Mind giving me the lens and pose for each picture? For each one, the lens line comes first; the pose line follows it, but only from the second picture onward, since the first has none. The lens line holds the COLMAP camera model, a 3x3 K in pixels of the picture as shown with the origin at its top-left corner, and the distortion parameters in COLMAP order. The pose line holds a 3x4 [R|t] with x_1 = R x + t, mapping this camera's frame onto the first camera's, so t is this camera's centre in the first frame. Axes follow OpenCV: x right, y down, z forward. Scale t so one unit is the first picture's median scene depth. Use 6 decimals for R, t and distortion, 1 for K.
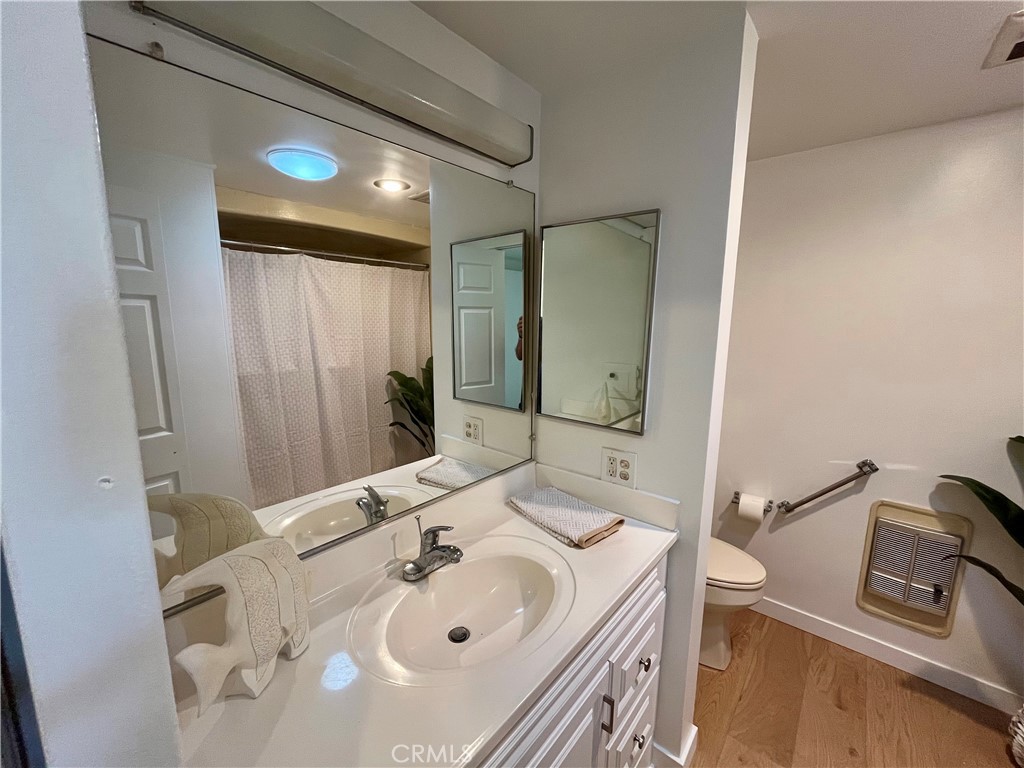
lens RADIAL K [[412.6, 0, 505.1], [0, 412.6, 387.1], [0, 0, 1]] dist [-0.004579, 0.000007]
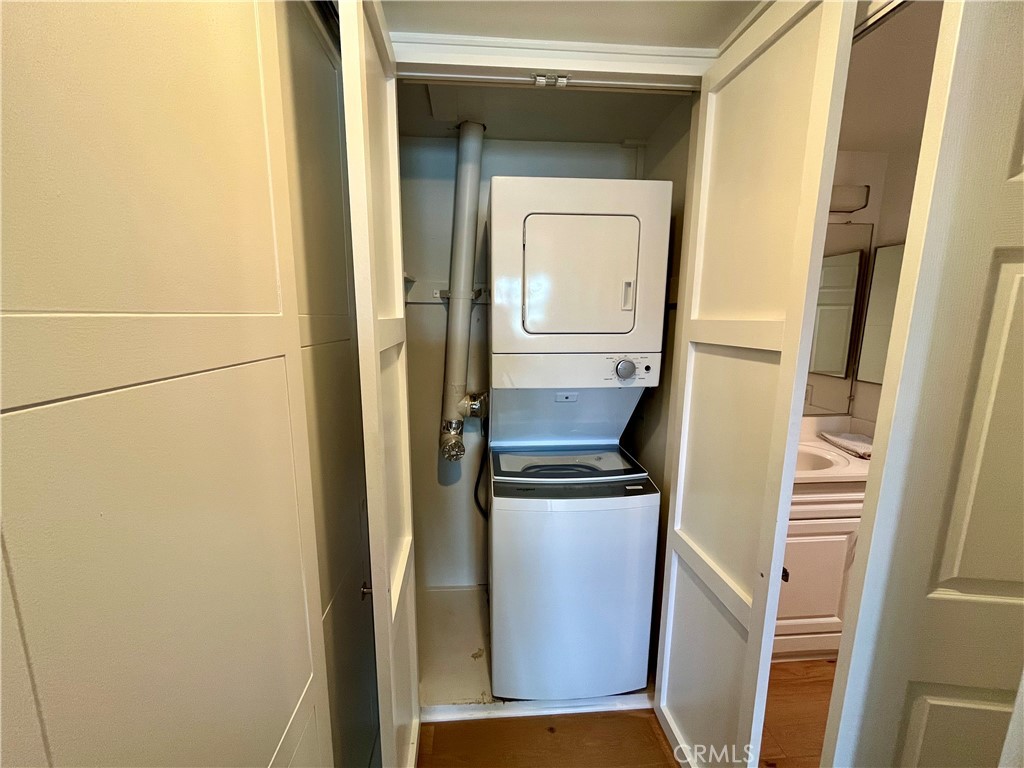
lens RADIAL K [[412.6, 0, 507.2], [0, 412.6, 381.6], [0, 0, 1]] dist [-0.004579, 0.000007]
pose [[0.705323, 0.109554, -0.700370, 0.084597], [-0.109148, 0.992988, 0.045406, 0.051770], [0.700433, 0.044418, 0.712335, -0.313818]]
